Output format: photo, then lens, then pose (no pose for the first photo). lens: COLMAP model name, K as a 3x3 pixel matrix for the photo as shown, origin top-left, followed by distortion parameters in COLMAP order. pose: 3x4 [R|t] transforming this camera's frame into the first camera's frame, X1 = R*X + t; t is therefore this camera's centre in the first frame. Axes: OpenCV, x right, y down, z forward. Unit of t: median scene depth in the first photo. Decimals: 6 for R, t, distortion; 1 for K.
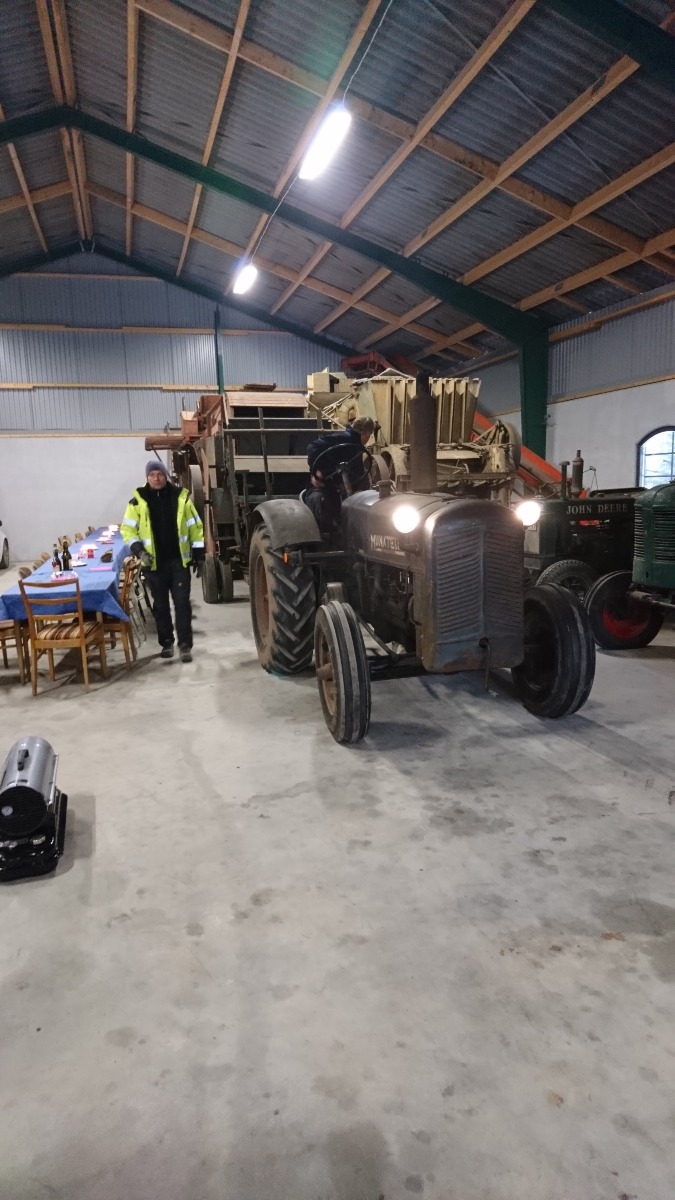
lens RADIAL K [[754.7, 0, 337.5], [0, 754.7, 600.0], [0, 0, 1]] dist [0.100334, -0.115865]
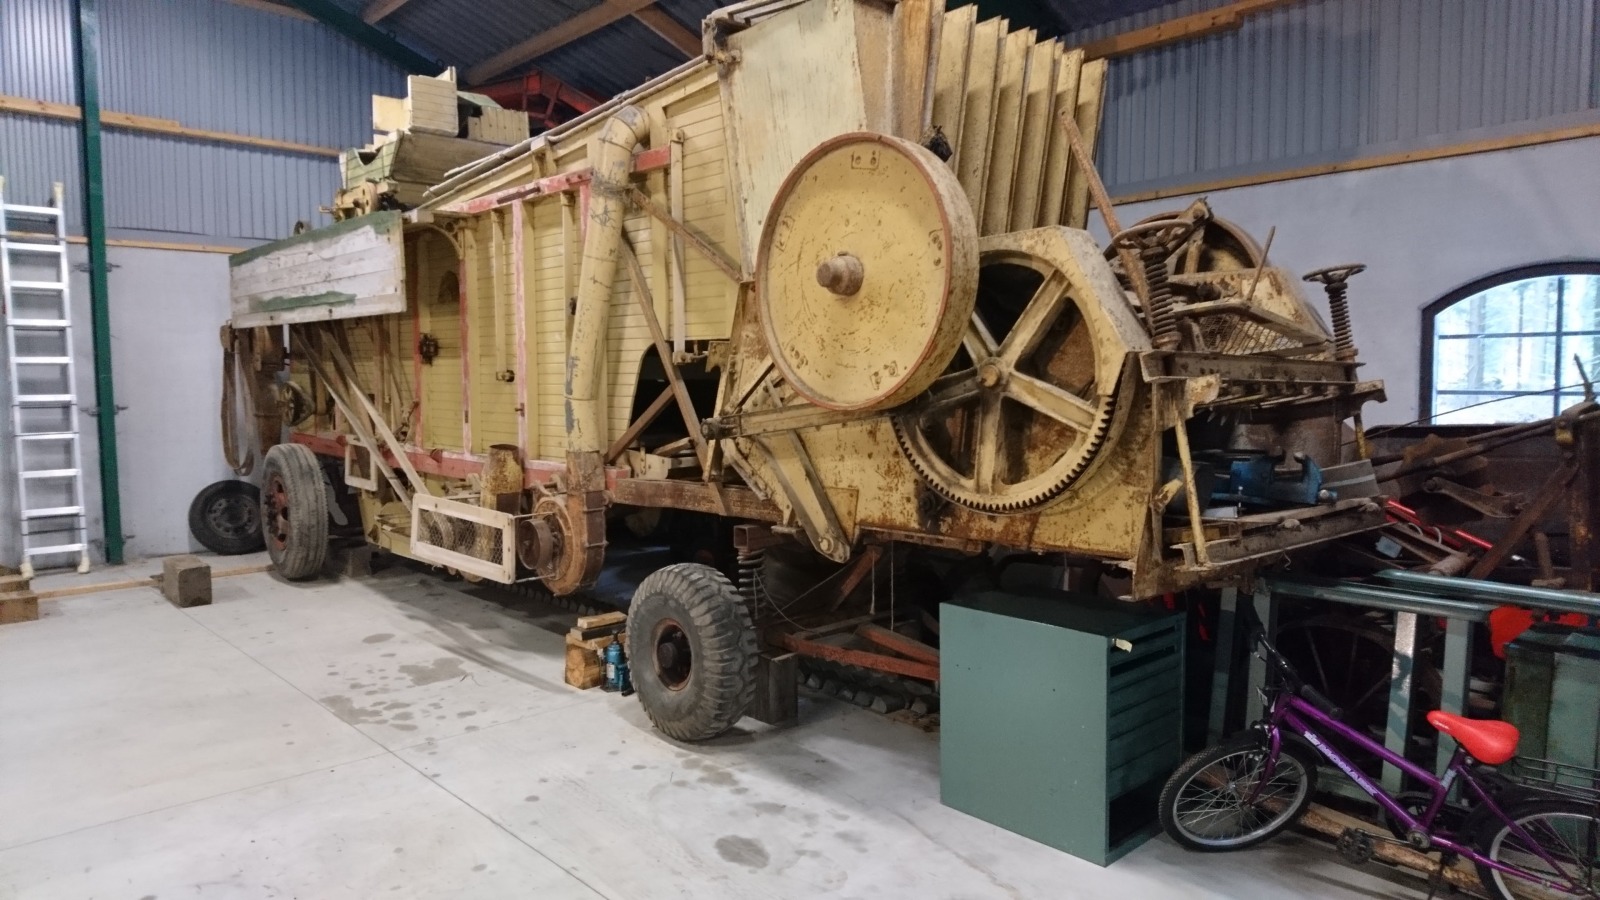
lens RADIAL K [[1006.3, 0, 800.0], [0, 1006.3, 450.0], [0, 0, 1]] dist [0.100334, -0.115865]
pose [[0.891626, -0.001977, 0.452769, -0.090781], [0.043436, 0.995752, -0.081188, -0.083281], [-0.450685, 0.092056, 0.887924, 0.537447]]
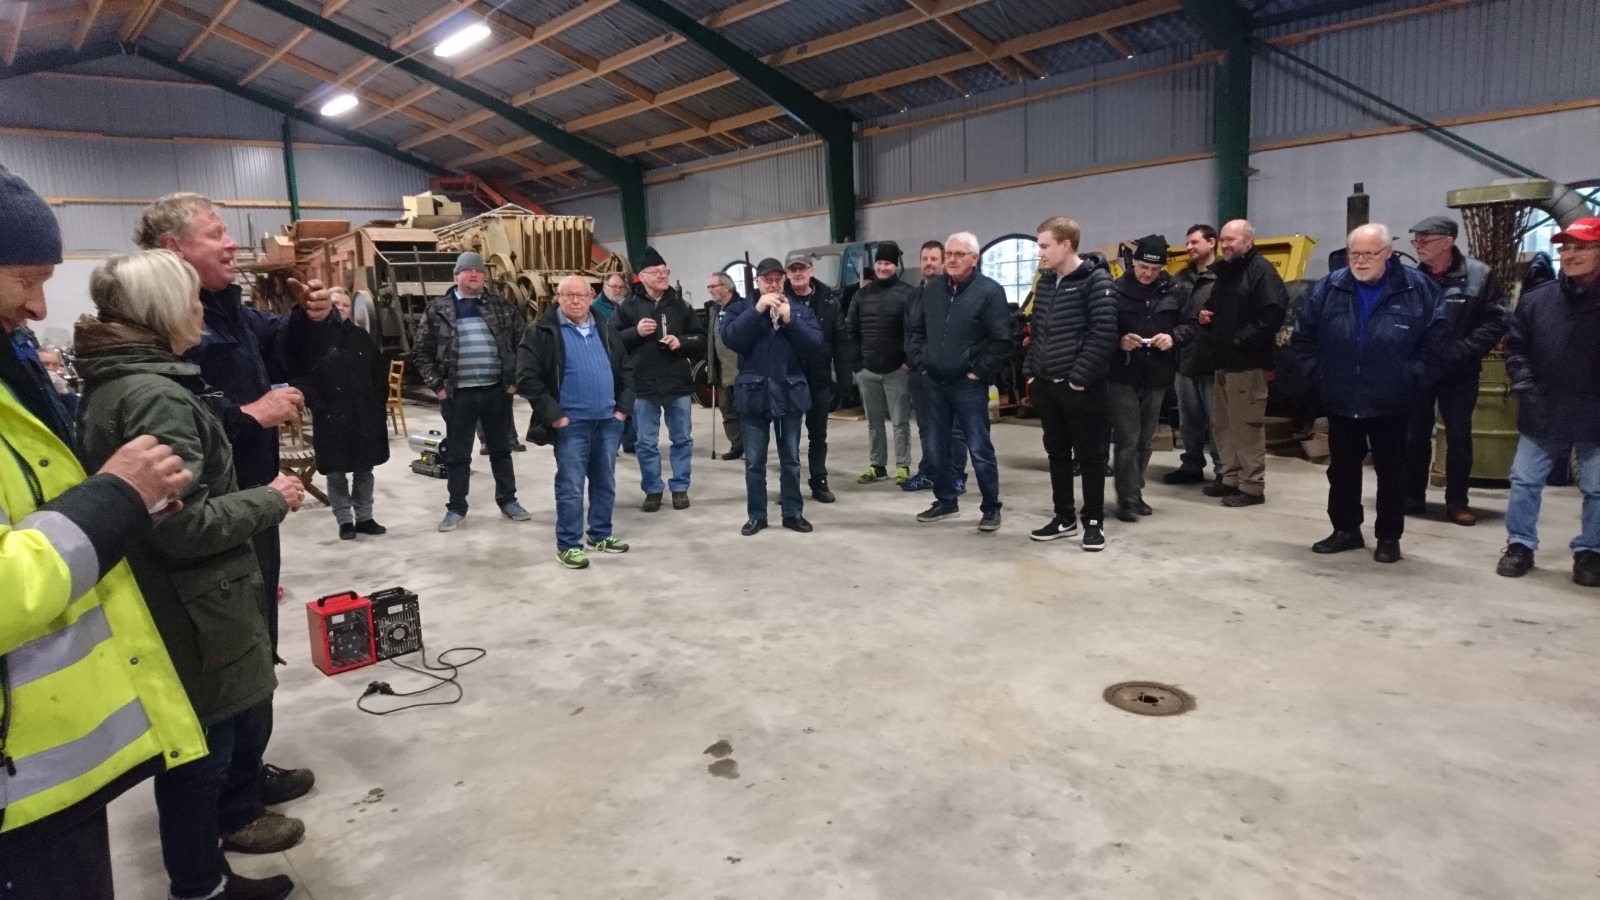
lens RADIAL K [[1026.5, 0, 815.2], [0, 1026.5, 456.3], [0, 0, 1]] dist [0.051017, -0.057304]
pose [[0.904969, -0.078105, 0.418248, -0.161735], [0.080896, 0.996661, 0.011084, 0.076285], [-0.417717, 0.023804, 0.908265, -0.485233]]
